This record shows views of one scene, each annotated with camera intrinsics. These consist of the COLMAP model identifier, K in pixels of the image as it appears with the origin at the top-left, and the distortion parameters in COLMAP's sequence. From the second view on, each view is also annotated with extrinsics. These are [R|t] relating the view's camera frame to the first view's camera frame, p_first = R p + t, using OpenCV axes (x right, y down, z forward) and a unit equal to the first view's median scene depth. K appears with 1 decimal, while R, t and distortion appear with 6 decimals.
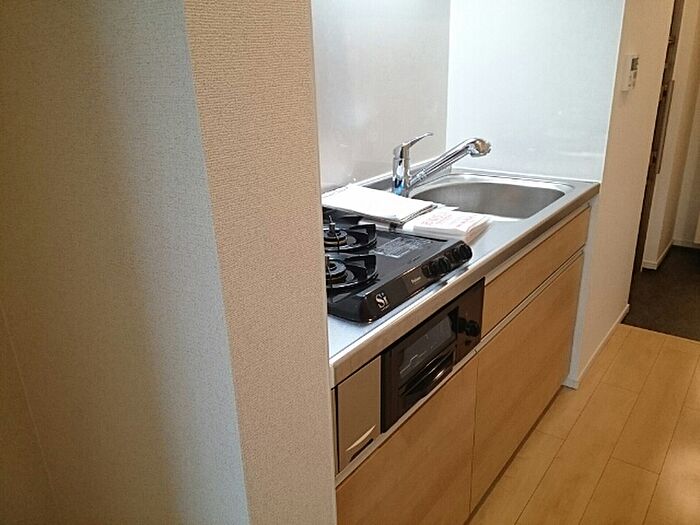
lens RADIAL K [[559.7, 0, 350.8], [0, 559.7, 262.4], [0, 0, 1]] dist [0.048814, 0.001013]
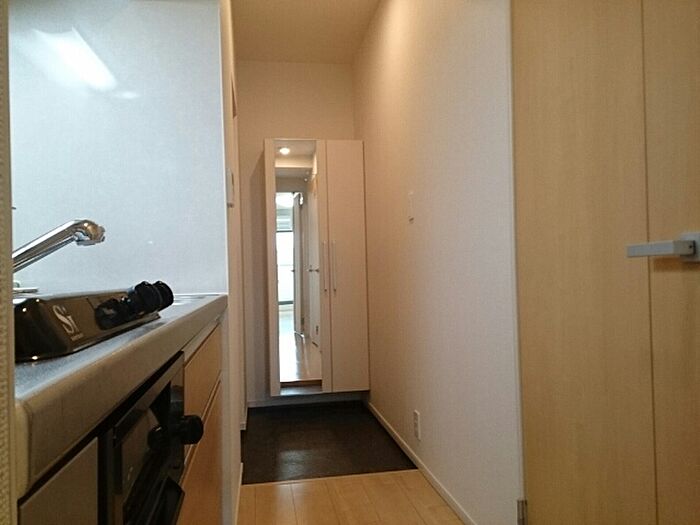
lens RADIAL K [[559.7, 0, 351.5], [0, 559.7, 262.4], [0, 0, 1]] dist [0.048814, 0.001013]
pose [[0.685815, 0.040329, 0.726657, -0.089206], [0.247844, 0.925839, -0.285298, 0.167899], [-0.684274, 0.375759, 0.624960, 0.484752]]
